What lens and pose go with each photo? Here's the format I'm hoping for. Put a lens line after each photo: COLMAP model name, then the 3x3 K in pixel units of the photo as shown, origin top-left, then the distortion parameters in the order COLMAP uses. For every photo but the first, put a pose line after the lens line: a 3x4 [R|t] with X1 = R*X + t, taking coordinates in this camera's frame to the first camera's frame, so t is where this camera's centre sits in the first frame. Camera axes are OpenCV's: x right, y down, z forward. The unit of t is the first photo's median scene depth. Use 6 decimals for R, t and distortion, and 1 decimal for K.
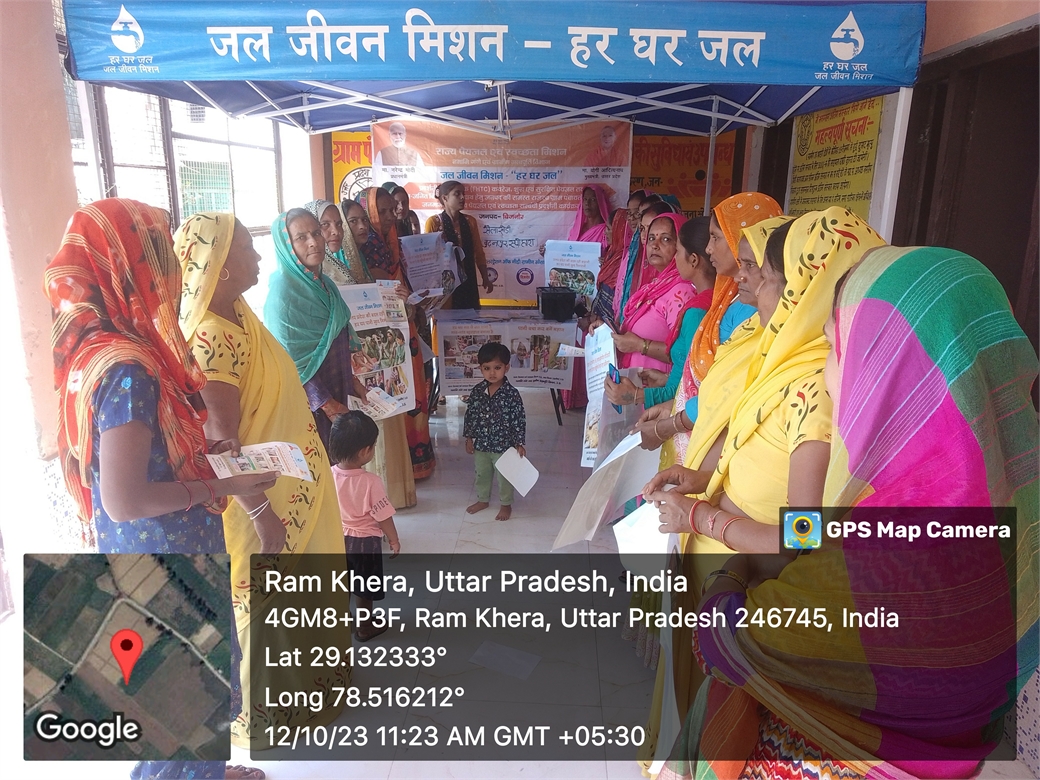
lens RADIAL K [[719.5, 0, 520.0], [0, 719.5, 390.0], [0, 0, 1]] dist [0.004340, -0.000476]
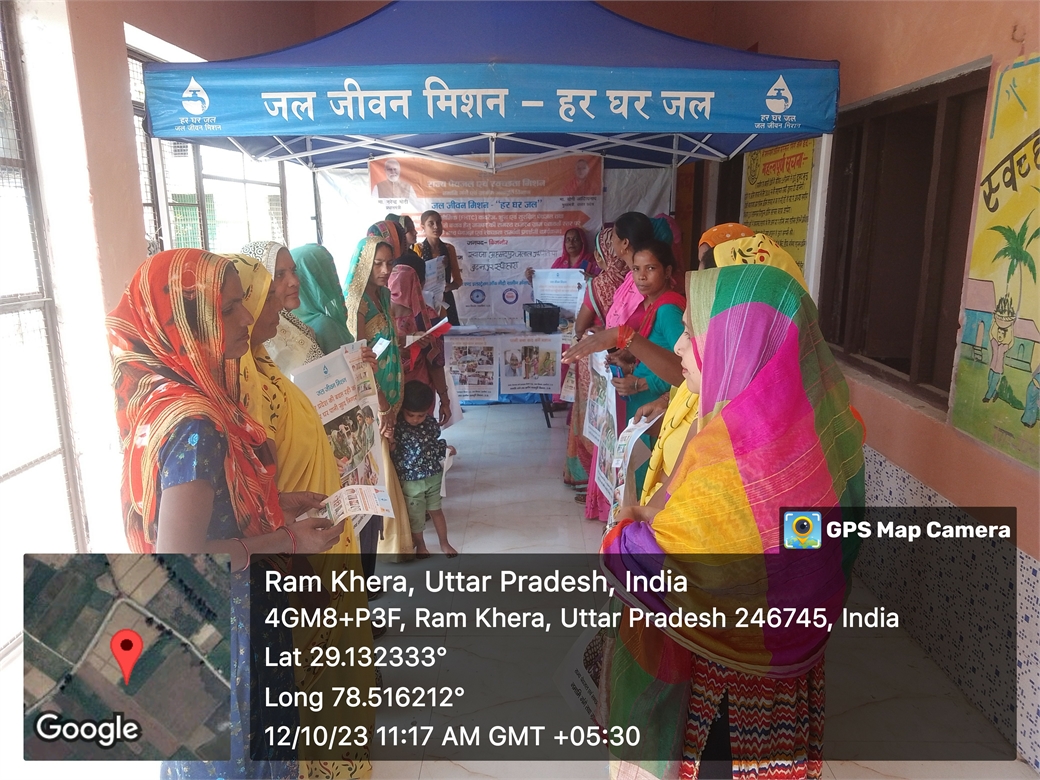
lens RADIAL K [[754.8, 0, 520.0], [0, 754.8, 390.0], [0, 0, 1]] dist [0.000662, 0.004026]
pose [[0.998317, -0.029360, 0.050017, -0.075082], [0.031369, 0.998712, -0.039868, 0.059845], [-0.048782, 0.041370, 0.997952, -0.265159]]
